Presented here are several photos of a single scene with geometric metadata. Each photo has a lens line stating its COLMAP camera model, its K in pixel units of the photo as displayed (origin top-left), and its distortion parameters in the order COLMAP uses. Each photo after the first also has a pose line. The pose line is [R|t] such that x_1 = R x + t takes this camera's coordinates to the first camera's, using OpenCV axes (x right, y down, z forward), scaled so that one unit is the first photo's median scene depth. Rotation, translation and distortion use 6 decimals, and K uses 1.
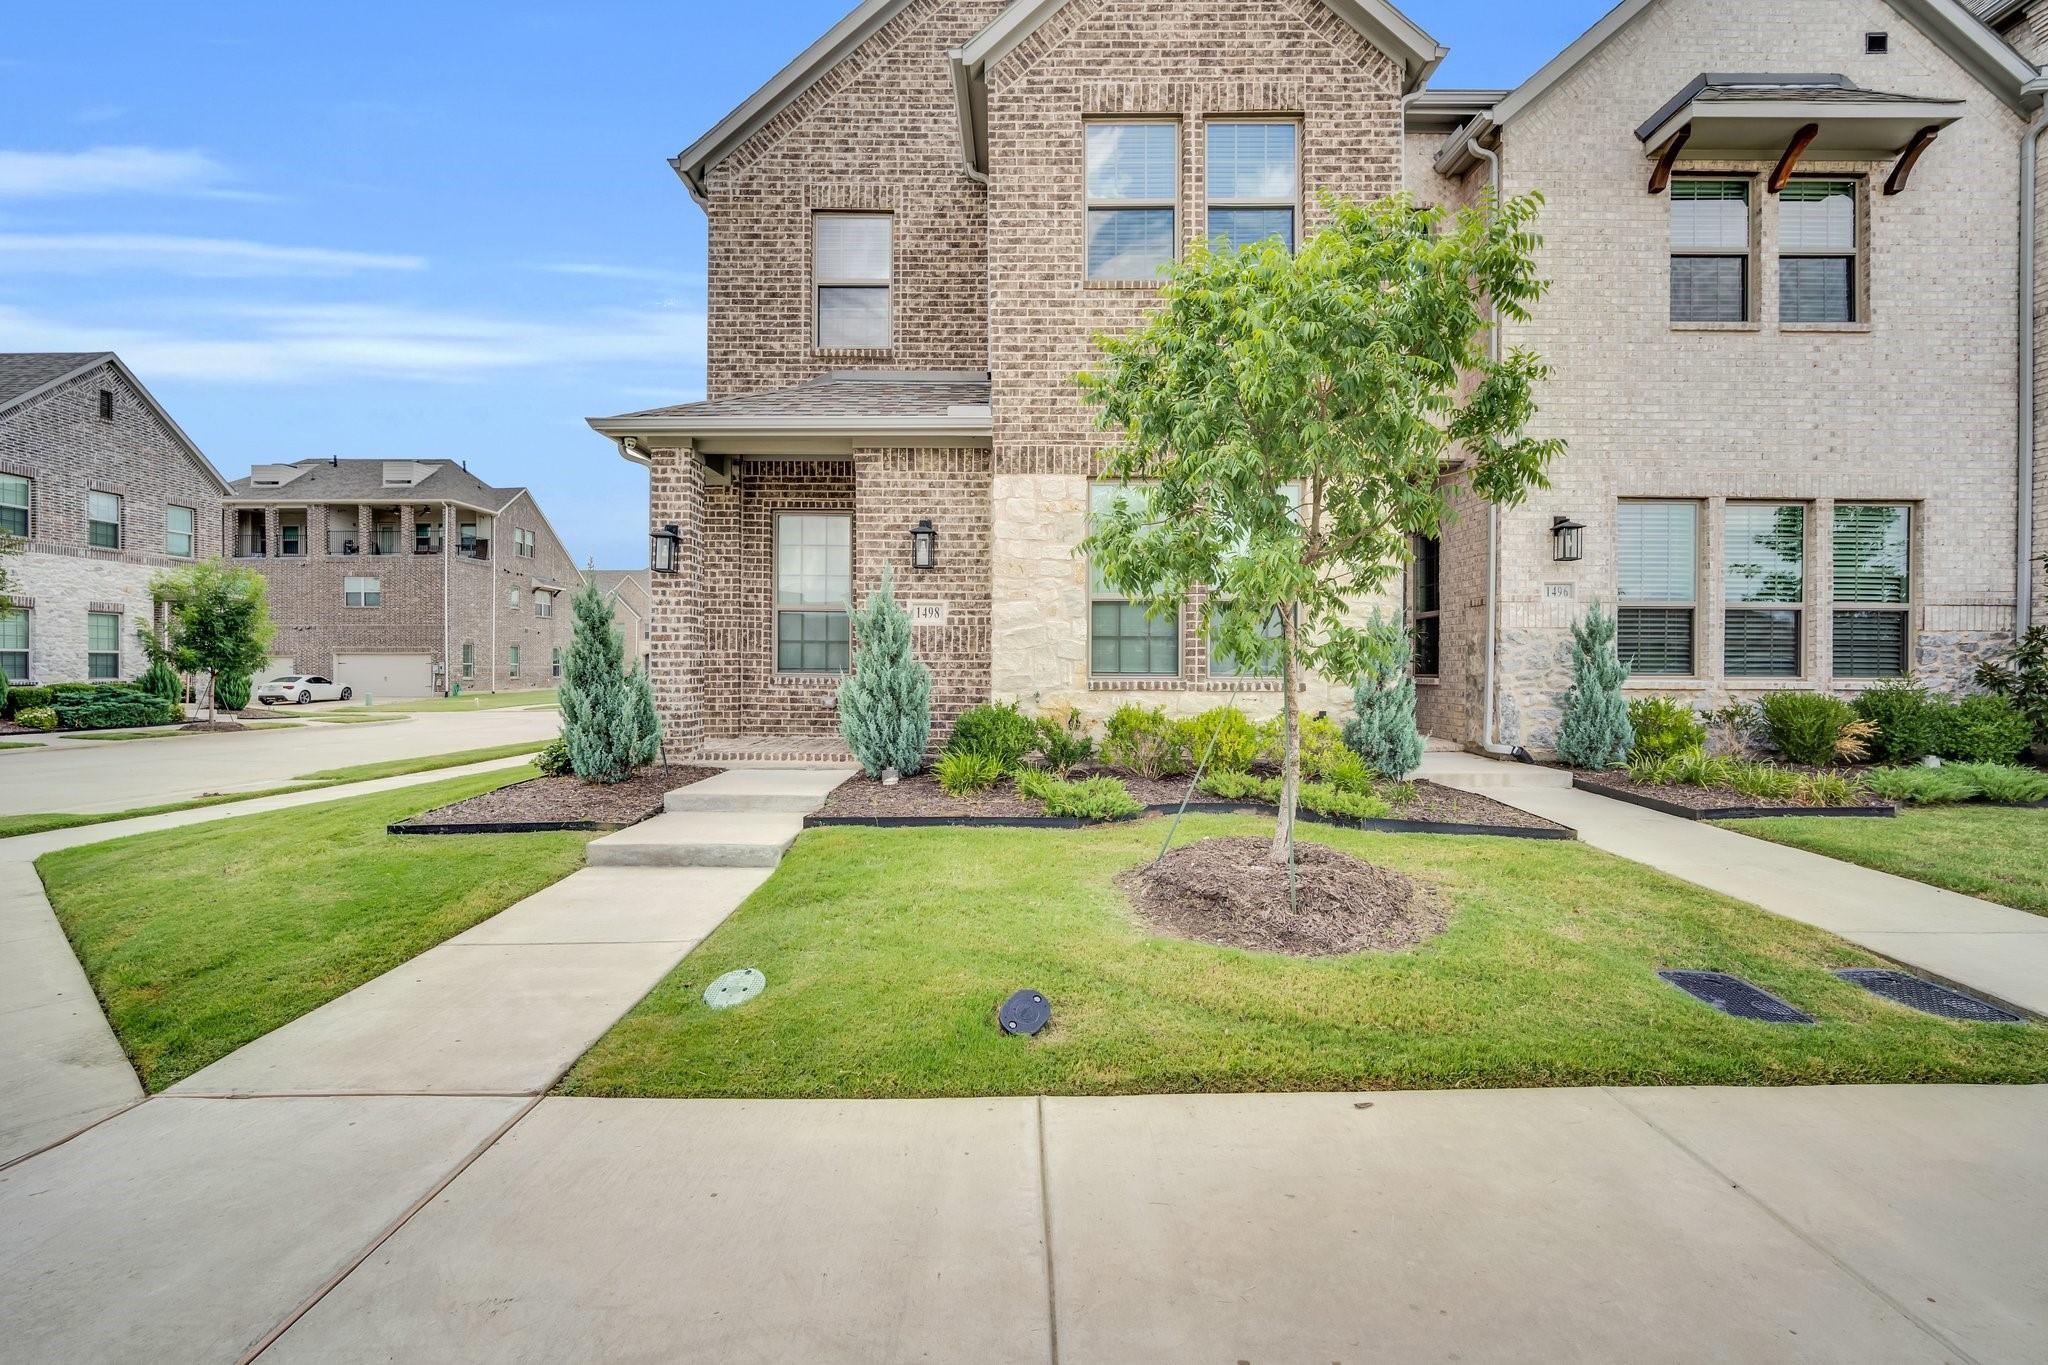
lens RADIAL K [[873.8, 0, 1022.9], [0, 873.8, 675.1], [0, 0, 1]] dist [-0.001051, 0.000086]
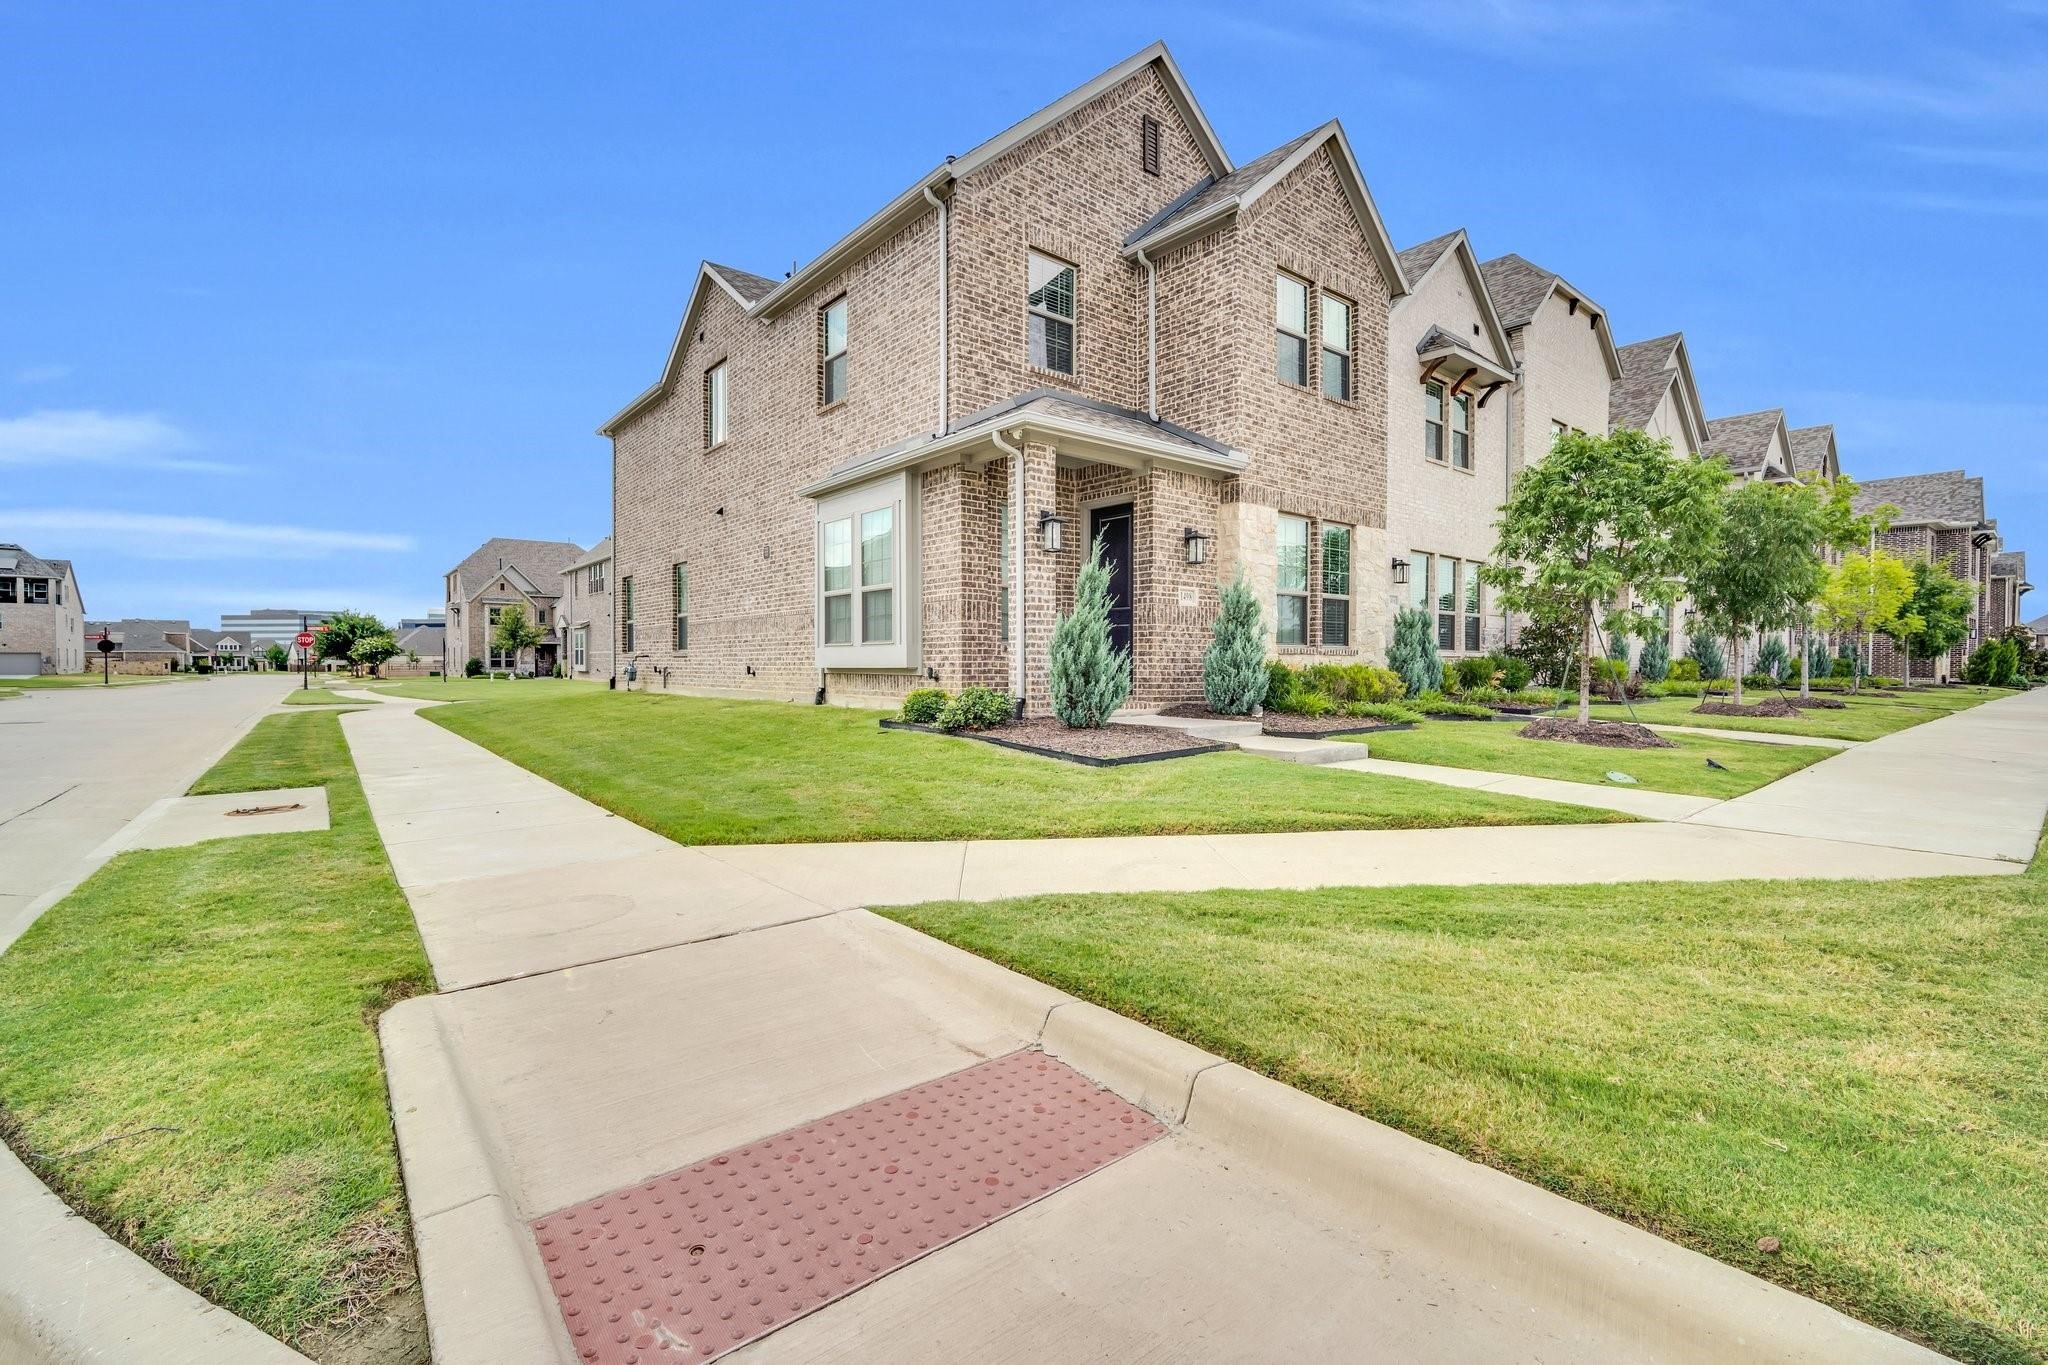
lens RADIAL K [[873.8, 0, 1021.8], [0, 873.8, 677.6], [0, 0, 1]] dist [-0.001051, 0.000086]
pose [[0.778013, -0.011413, 0.628145, -1.073075], [0.004065, 0.999905, 0.013133, 0.032209], [-0.628235, -0.007664, 0.777985, 0.102303]]
